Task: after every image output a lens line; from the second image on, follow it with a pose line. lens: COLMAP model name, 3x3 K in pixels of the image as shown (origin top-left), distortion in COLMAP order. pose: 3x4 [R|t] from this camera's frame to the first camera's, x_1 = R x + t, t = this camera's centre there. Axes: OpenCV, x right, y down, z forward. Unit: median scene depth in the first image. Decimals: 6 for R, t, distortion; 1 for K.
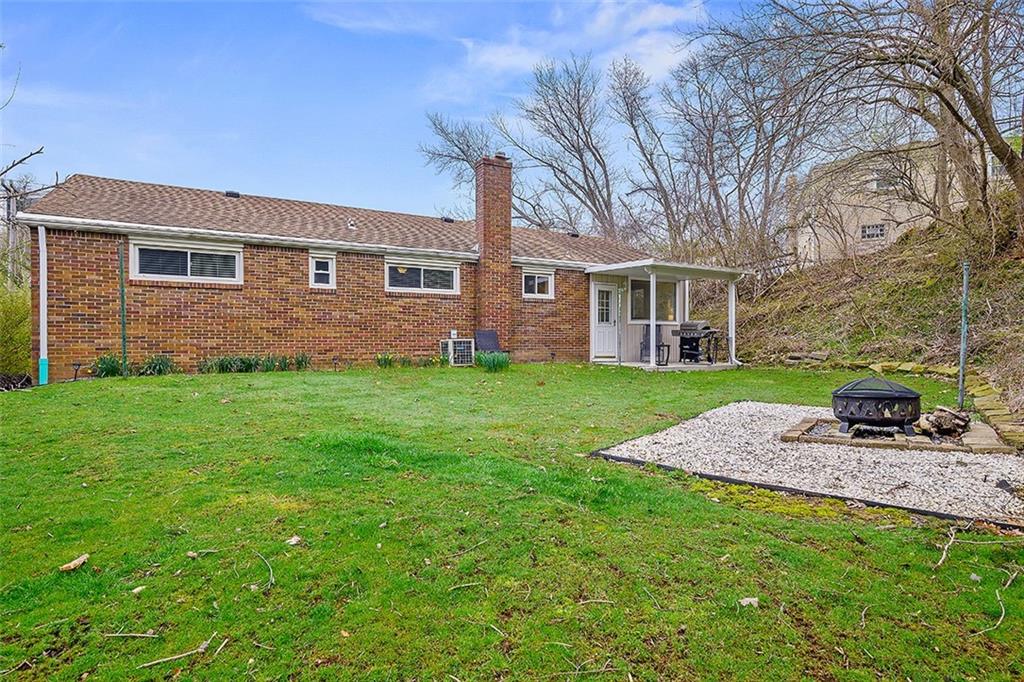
lens RADIAL K [[528.5, 0, 511.5], [0, 528.5, 343.0], [0, 0, 1]] dist [0.000788, 0.000016]
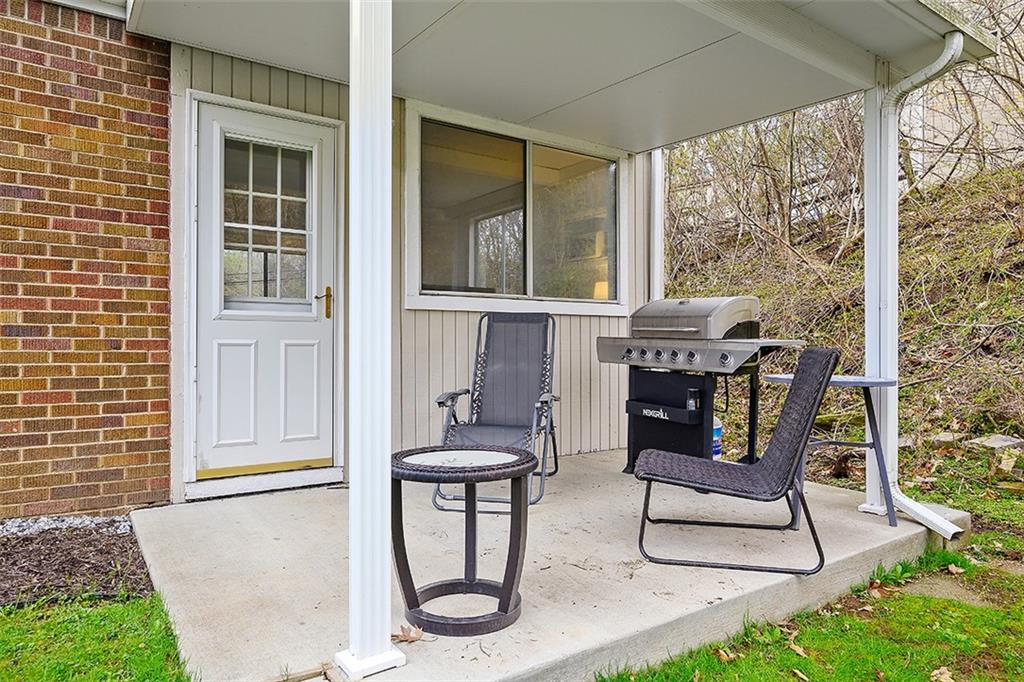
lens RADIAL K [[666.3, 0, 512.0], [0, 666.3, 340.5], [0, 0, 1]] dist [-0.003050, -0.000284]
pose [[0.994283, 0.003276, 0.106726, 0.239297], [-0.002772, 0.999984, -0.004872, -0.021862], [-0.106740, 0.004548, 0.994277, 0.723059]]
